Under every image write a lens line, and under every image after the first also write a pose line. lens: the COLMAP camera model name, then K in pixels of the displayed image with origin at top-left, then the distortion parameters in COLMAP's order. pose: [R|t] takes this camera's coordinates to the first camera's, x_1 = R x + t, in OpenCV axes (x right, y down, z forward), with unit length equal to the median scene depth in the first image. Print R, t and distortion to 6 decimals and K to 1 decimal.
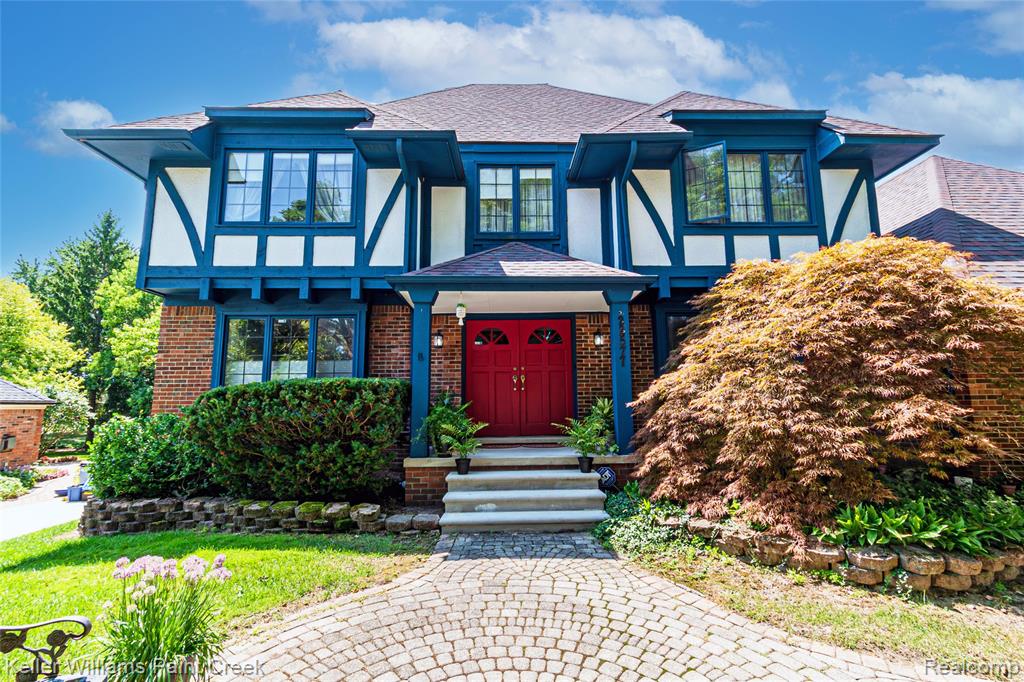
lens RADIAL K [[453.6, 0, 510.5], [0, 453.6, 338.9], [0, 0, 1]] dist [0.002395, 0.000002]
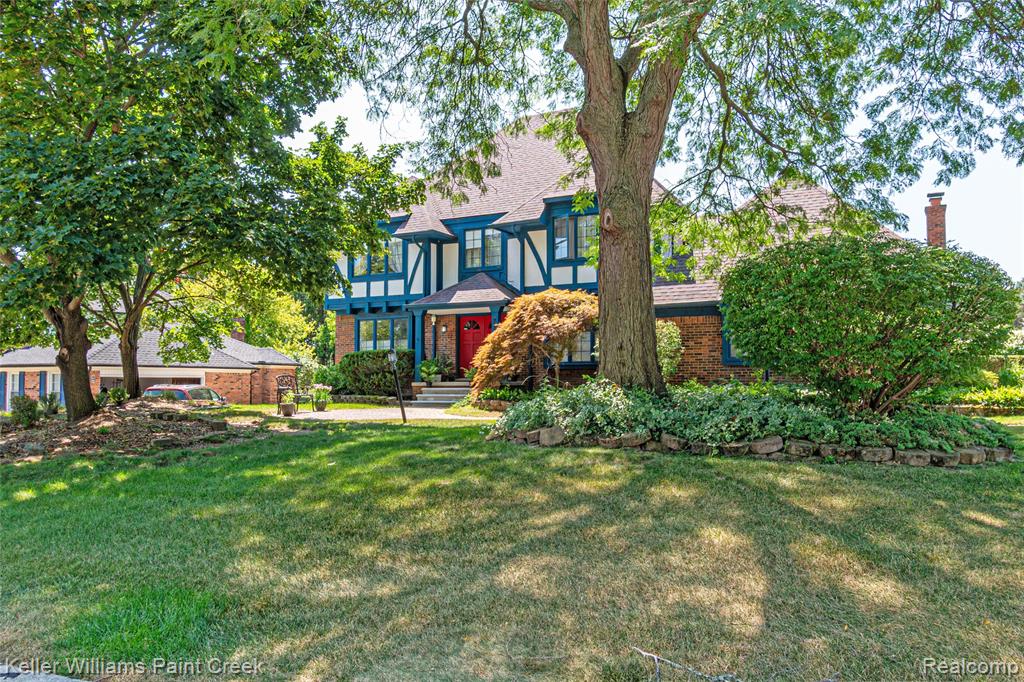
lens RADIAL K [[735.8, 0, 514.3], [0, 735.8, 338.5], [0, 0, 1]] dist [0.001320, -0.000204]
pose [[0.880789, -0.018874, -0.473132, 1.630049], [0.061426, 0.995316, 0.074646, -0.174628], [0.469507, -0.094810, 0.877823, -1.671389]]
